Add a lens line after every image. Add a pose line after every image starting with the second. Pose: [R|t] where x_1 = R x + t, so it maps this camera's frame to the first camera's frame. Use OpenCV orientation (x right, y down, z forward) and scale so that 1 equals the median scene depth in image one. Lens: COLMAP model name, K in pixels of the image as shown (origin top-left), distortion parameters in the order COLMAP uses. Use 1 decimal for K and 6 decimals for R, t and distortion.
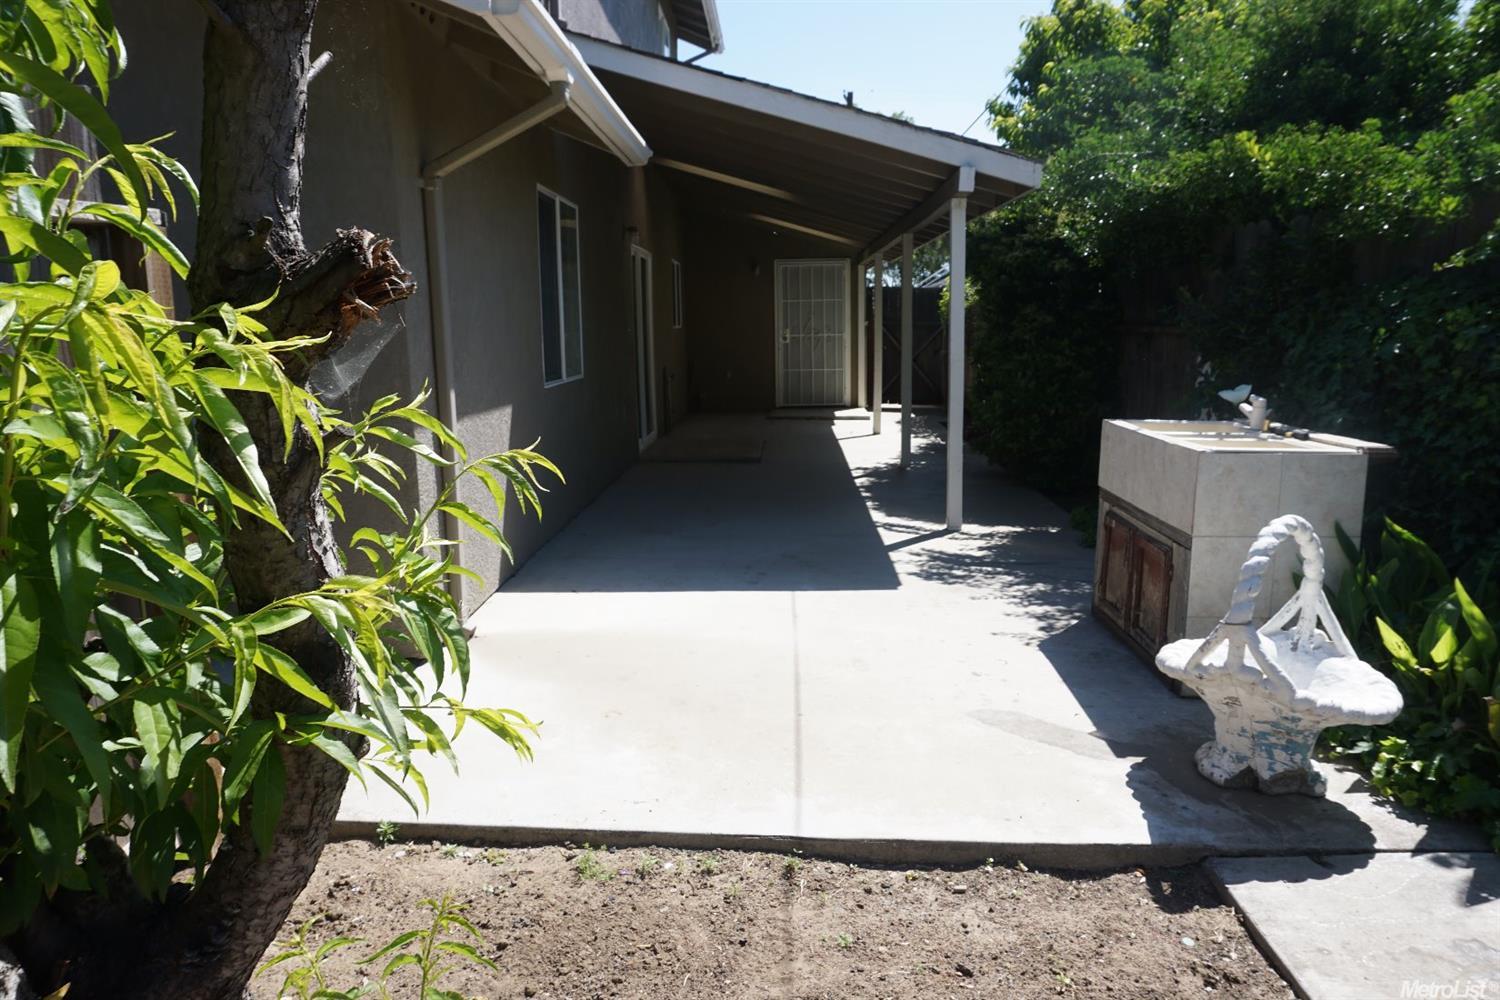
lens RADIAL K [[999.2, 0, 748.3], [0, 999.2, 493.4], [0, 0, 1]] dist [-0.052838, 0.033676]
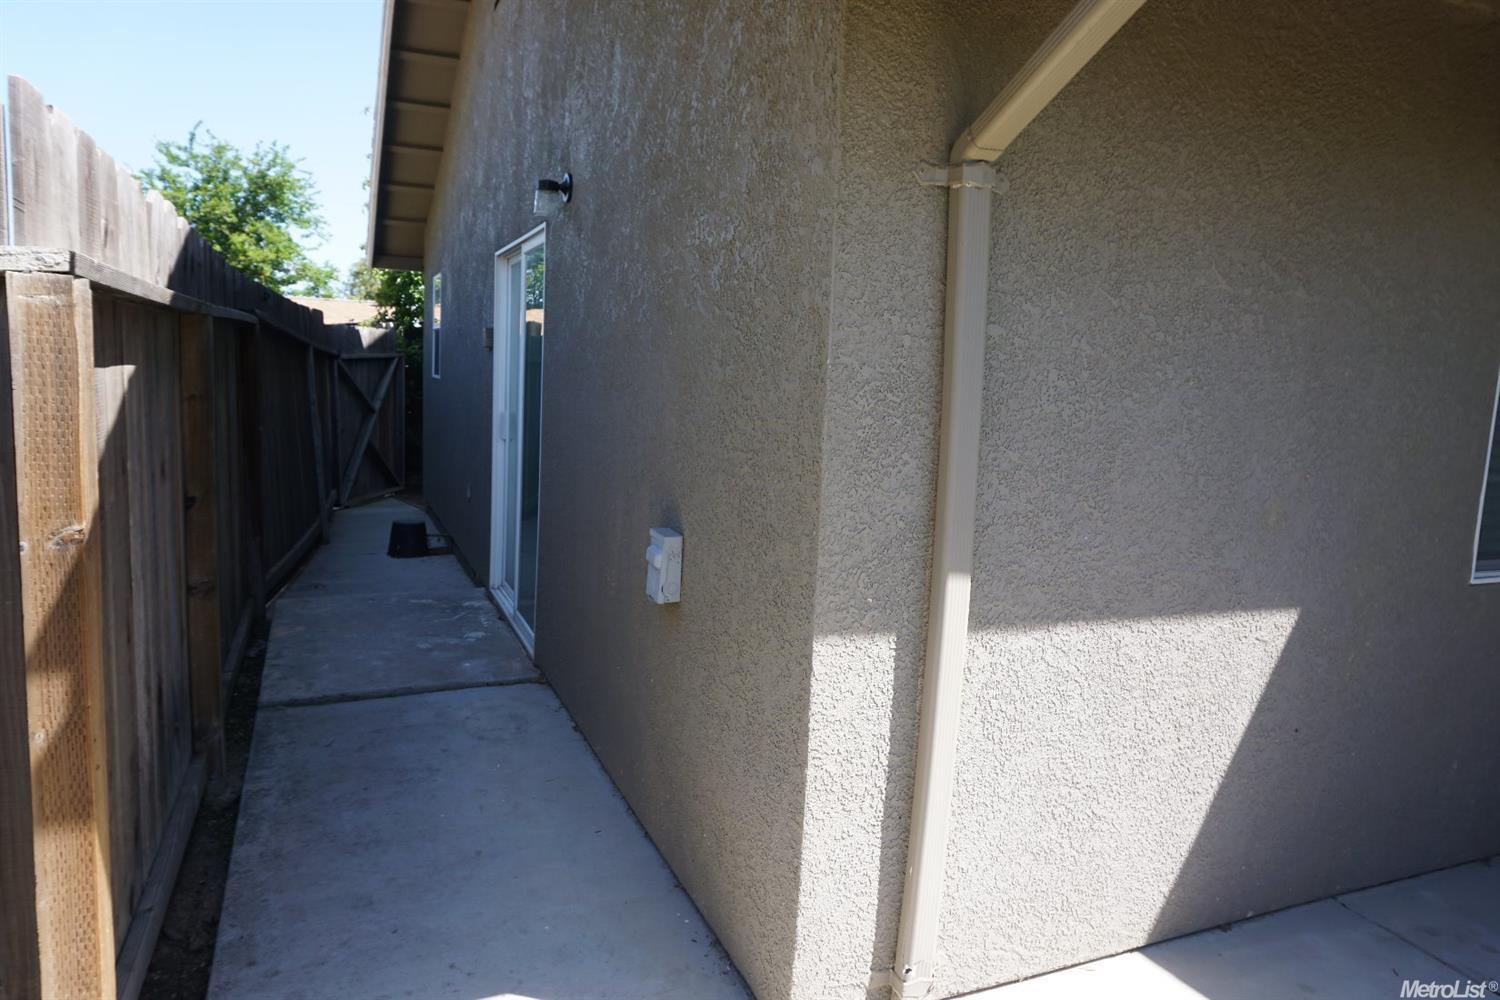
lens RADIAL K [[999.2, 0, 748.3], [0, 999.2, 493.4], [0, 0, 1]] dist [-0.052838, 0.033676]
pose [[0.422544, 0.148754, -0.894052, 0.076211], [-0.205034, 0.976555, 0.065579, -0.109366], [0.882846, 0.155601, 0.443137, 0.467826]]
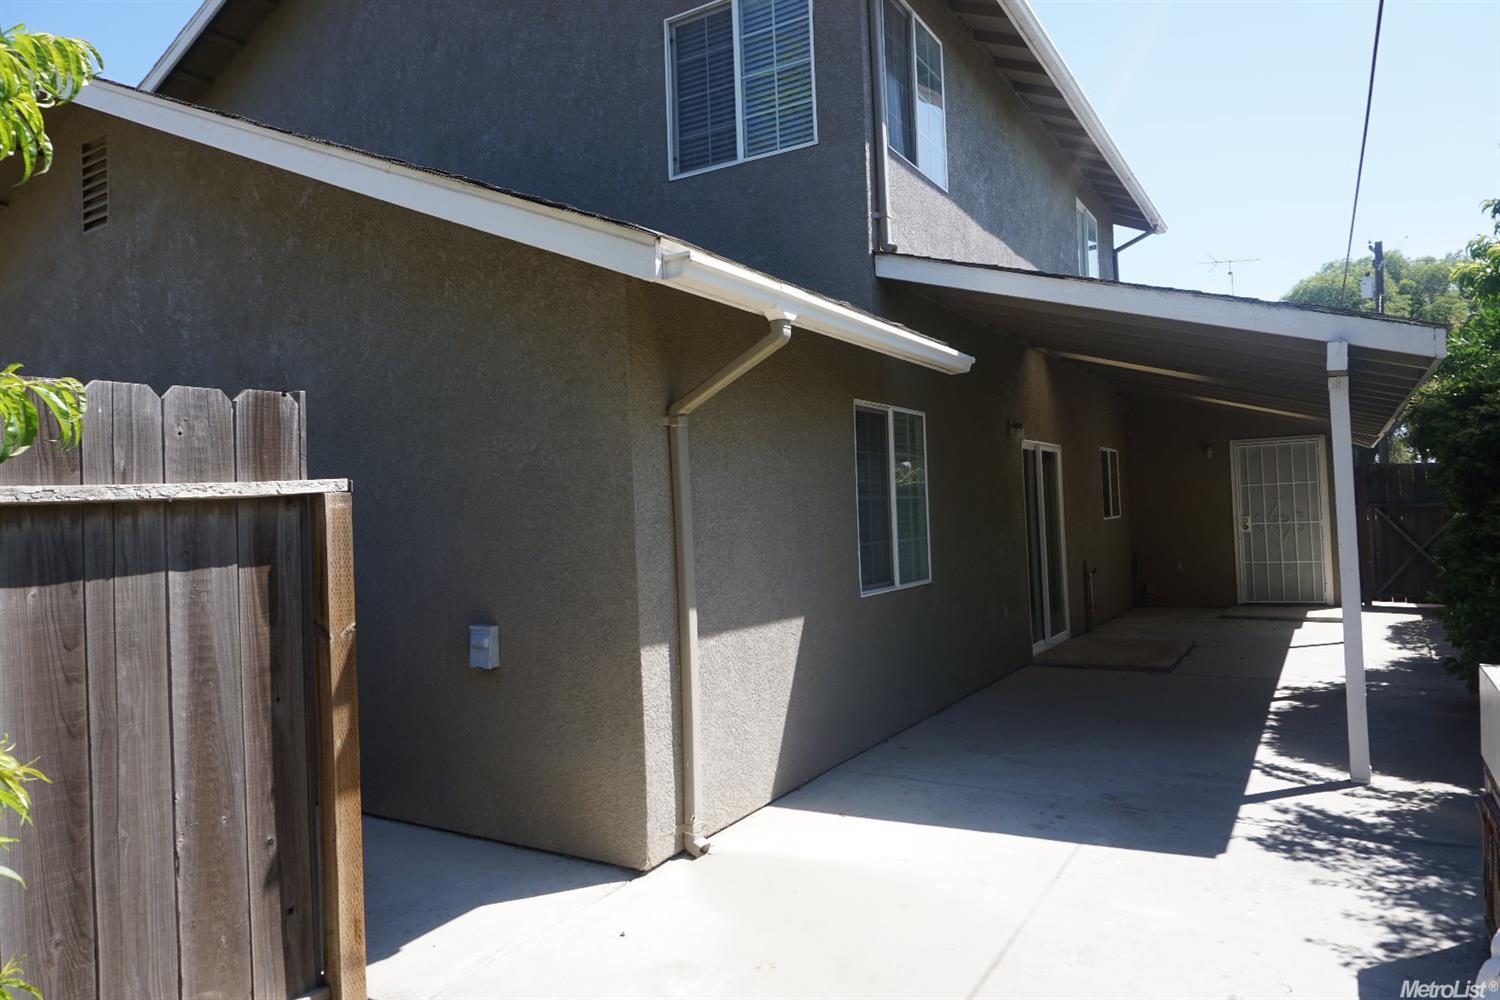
lens RADIAL K [[999.2, 0, 748.3], [0, 999.2, 493.4], [0, 0, 1]] dist [-0.052838, 0.033676]
pose [[0.875848, -0.028913, -0.481719, 0.186826], [-0.057634, 0.984793, -0.163895, -0.038251], [0.479132, 0.171311, 0.860863, 0.067175]]
